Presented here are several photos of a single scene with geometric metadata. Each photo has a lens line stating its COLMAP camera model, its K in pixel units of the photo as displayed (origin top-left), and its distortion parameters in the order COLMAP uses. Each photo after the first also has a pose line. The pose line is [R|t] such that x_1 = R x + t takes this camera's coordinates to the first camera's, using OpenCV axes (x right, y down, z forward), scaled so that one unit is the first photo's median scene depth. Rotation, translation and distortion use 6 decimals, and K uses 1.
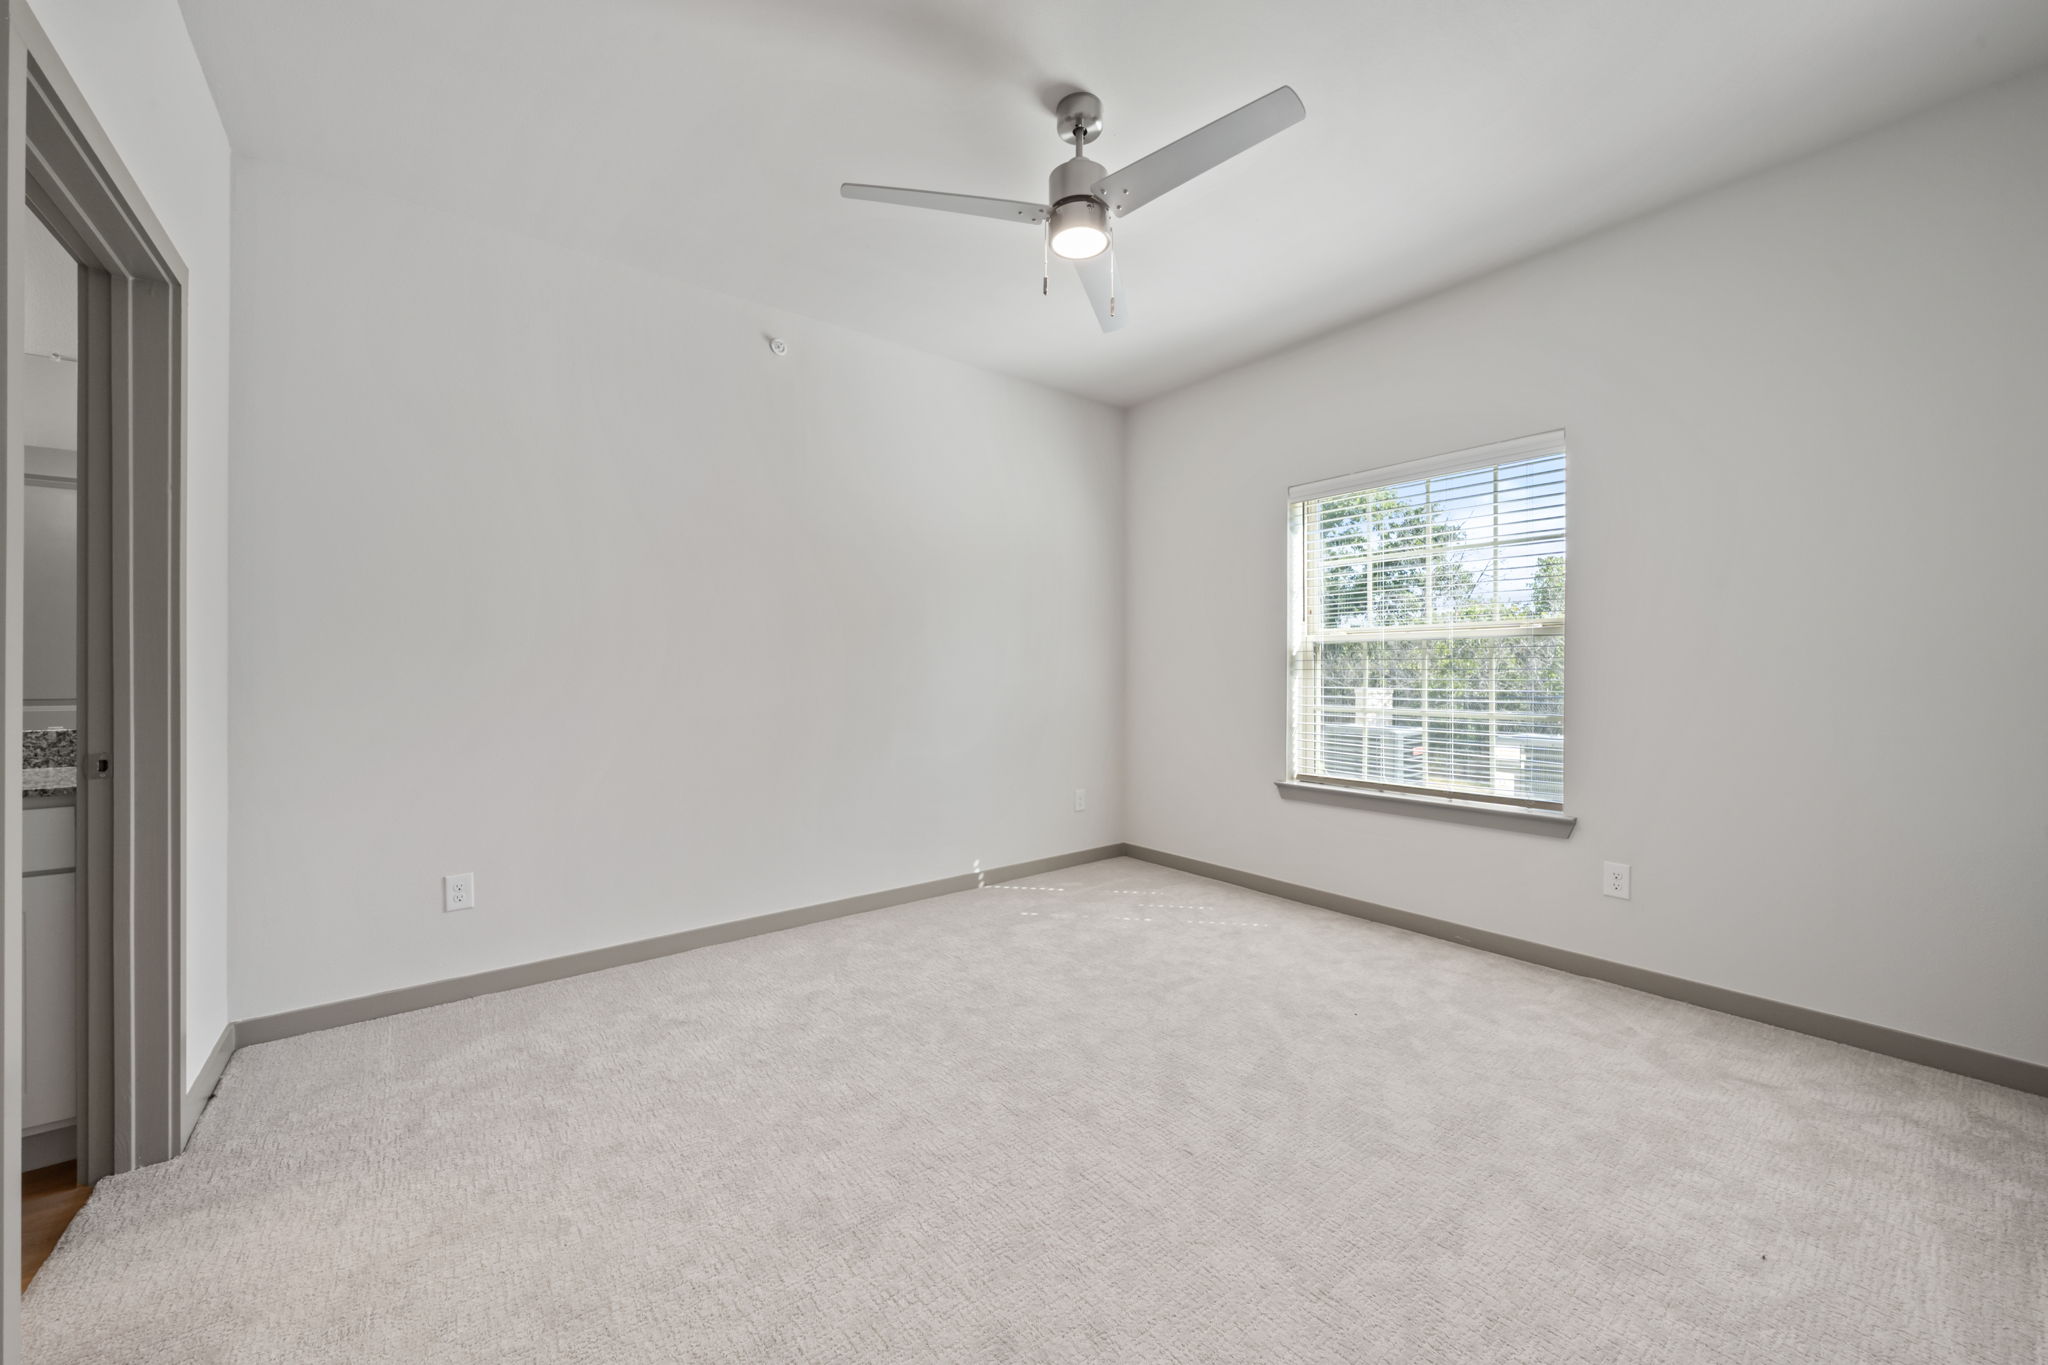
lens RADIAL K [[782.0, 0, 1020.0], [0, 782.0, 668.7], [0, 0, 1]] dist [0.000508, -0.000054]
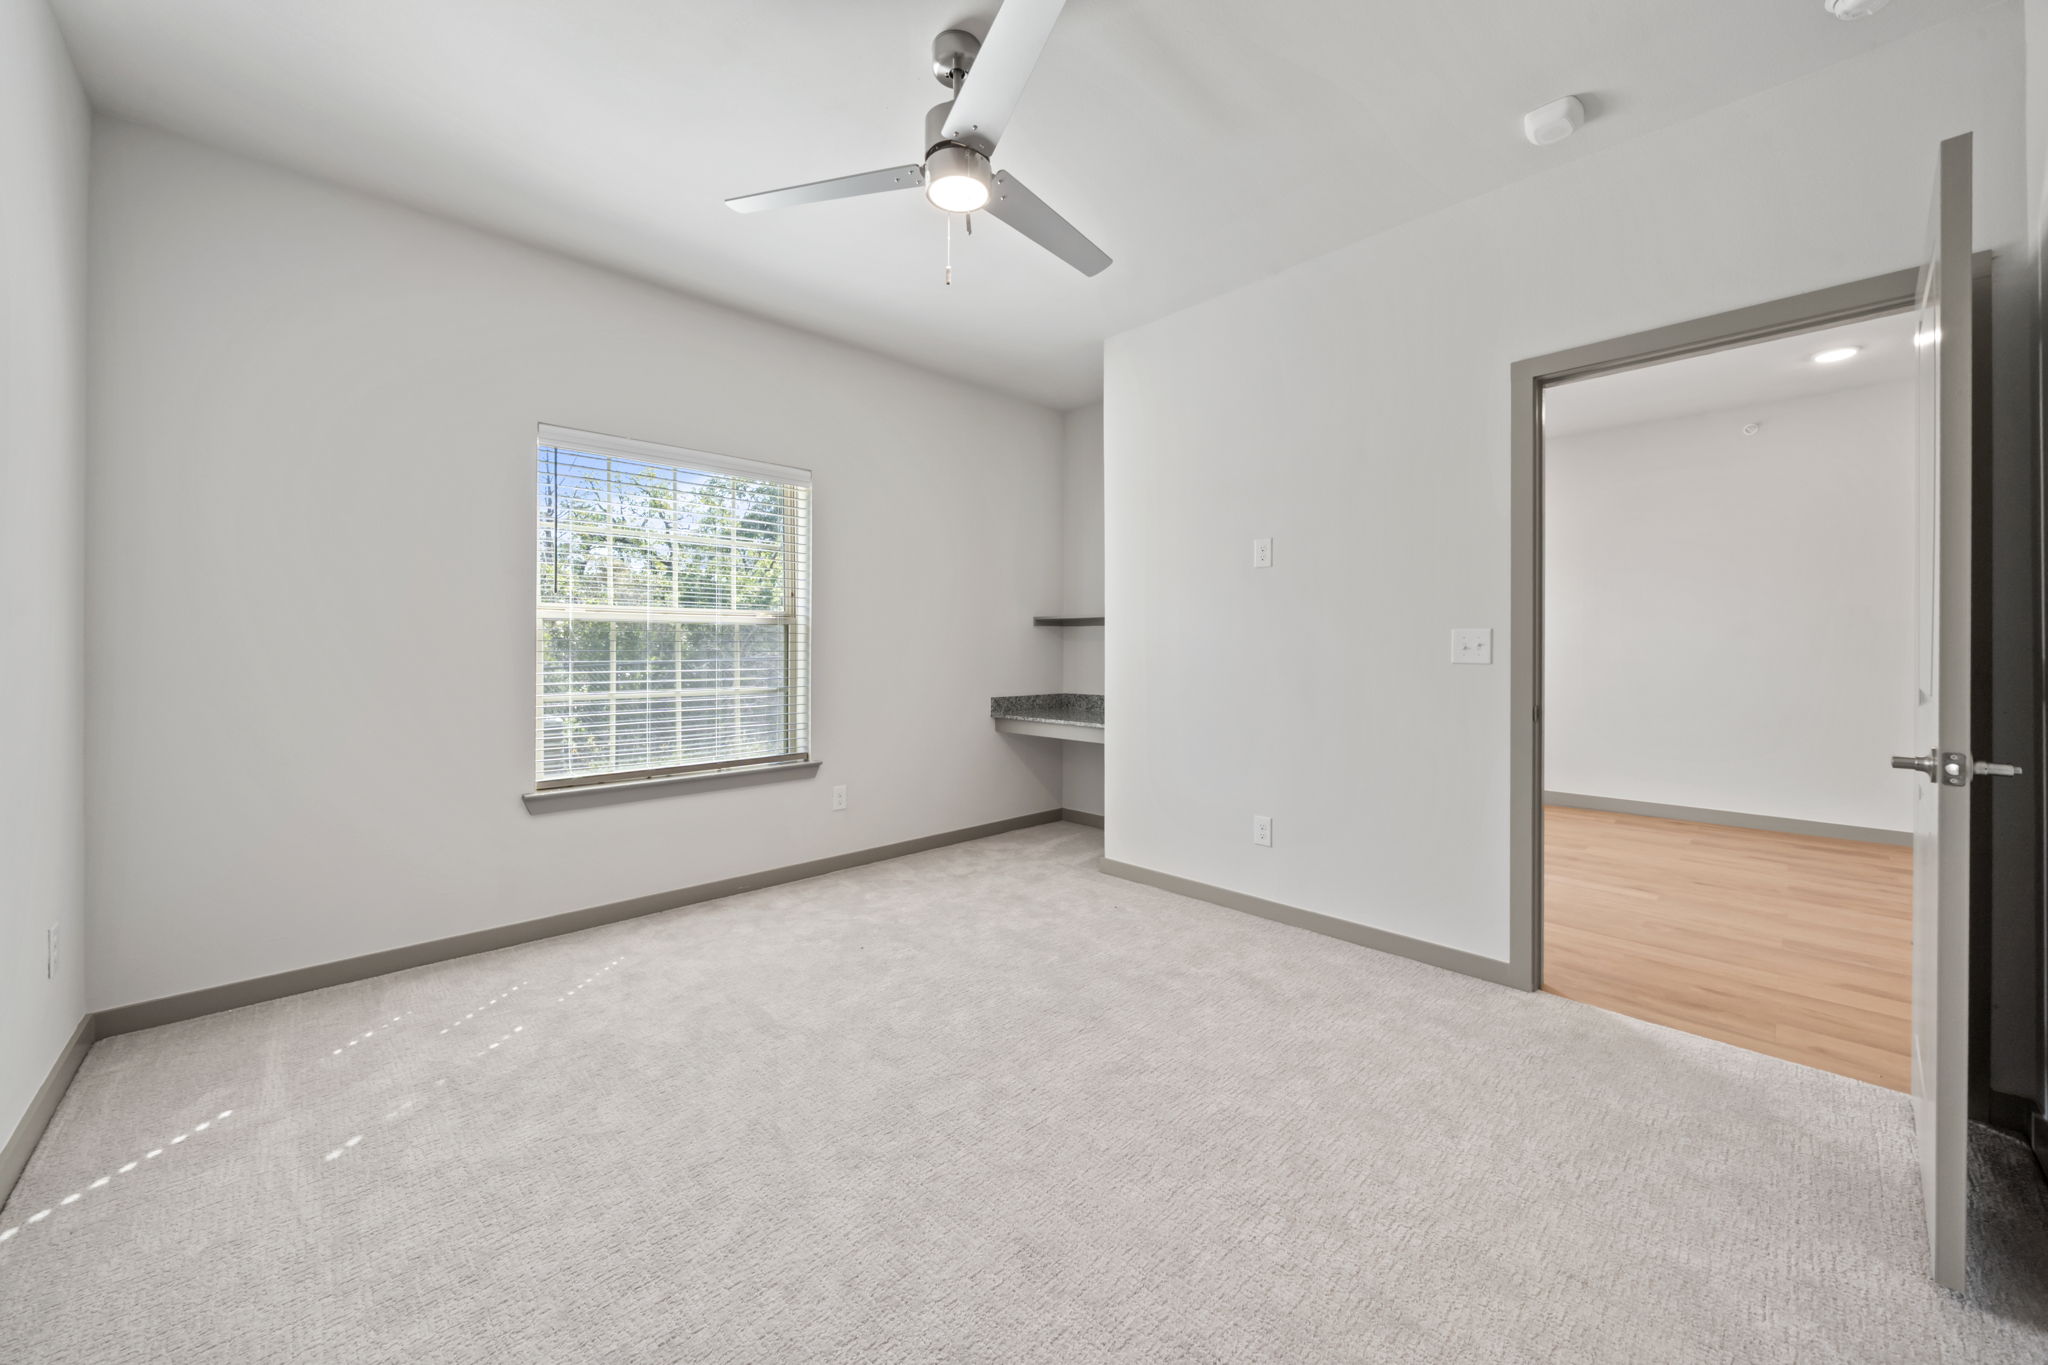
lens RADIAL K [[755.1, 0, 1013.6], [0, 755.1, 660.9], [0, 0, 1]] dist [0.001092, -0.000073]
pose [[-0.103138, -0.009638, 0.994620, -0.543070], [0.000754, 0.999952, 0.009768, 0.004429], [-0.994667, 0.001758, -0.103126, 0.690124]]
